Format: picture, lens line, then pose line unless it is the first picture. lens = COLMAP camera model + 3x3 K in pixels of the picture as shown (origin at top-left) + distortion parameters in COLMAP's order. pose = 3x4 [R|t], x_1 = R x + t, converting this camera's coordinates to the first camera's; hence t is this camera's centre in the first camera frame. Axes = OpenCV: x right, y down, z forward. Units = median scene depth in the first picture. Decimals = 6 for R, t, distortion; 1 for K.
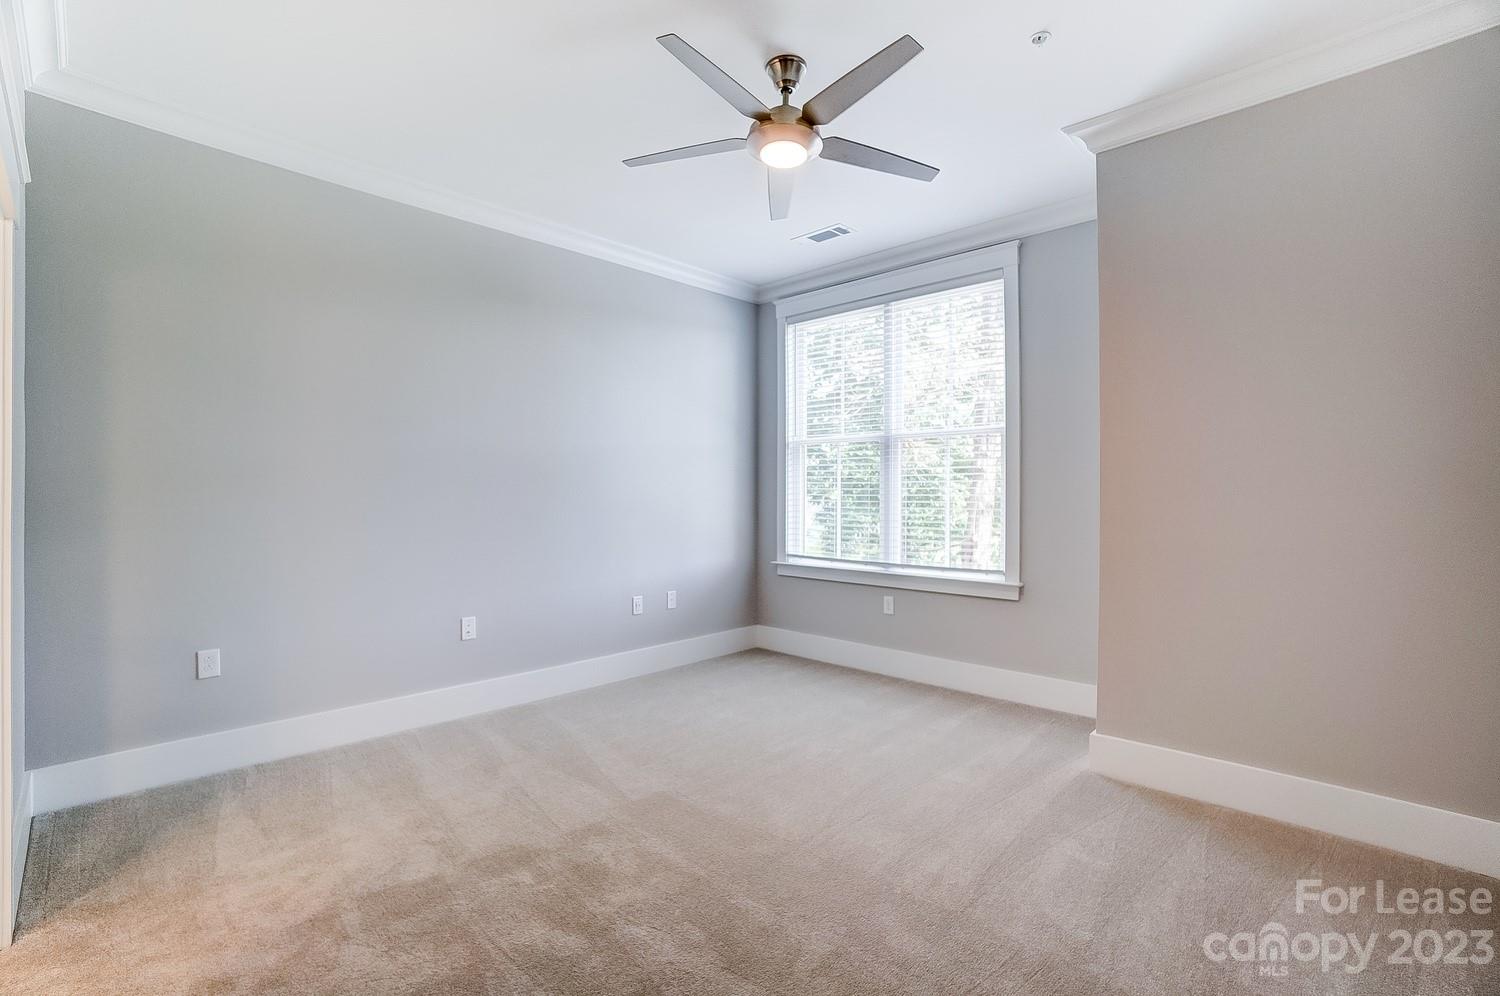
lens RADIAL K [[671.1, 0, 734.1], [0, 671.1, 503.6], [0, 0, 1]] dist [-0.026712, 0.000505]
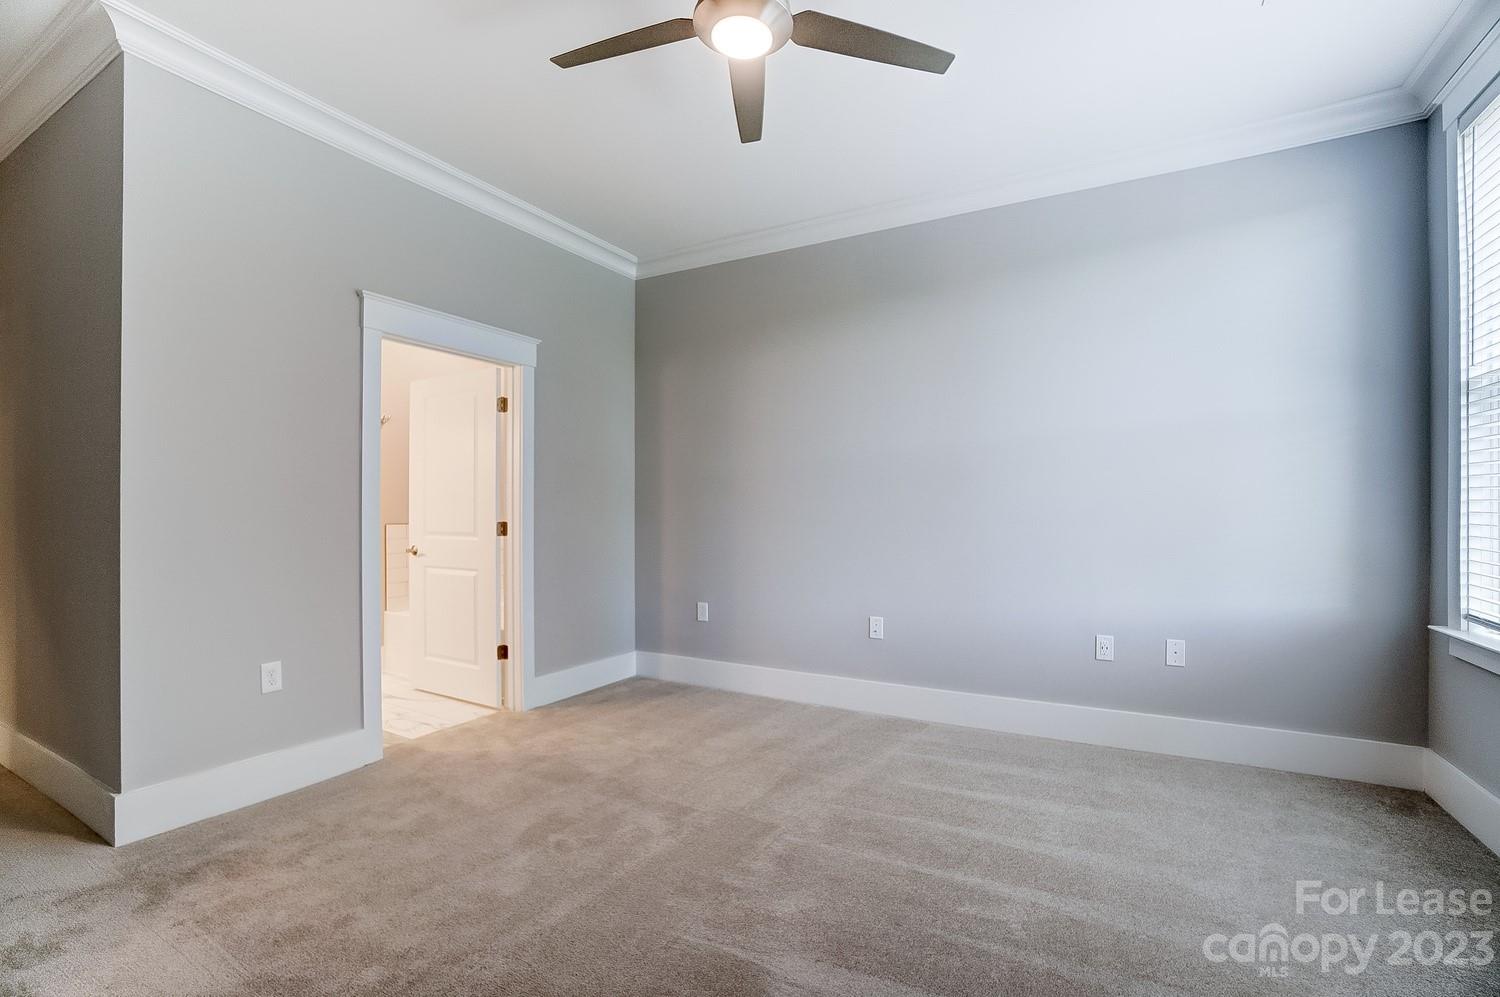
lens RADIAL K [[671.1, 0, 734.1], [0, 671.1, 504.1], [0, 0, 1]] dist [-0.026712, 0.000505]
pose [[0.244624, -0.006040, -0.969599, 0.705575], [-0.002016, 0.999975, -0.006737, 0.003956], [0.969616, 0.003603, 0.244606, 0.678352]]
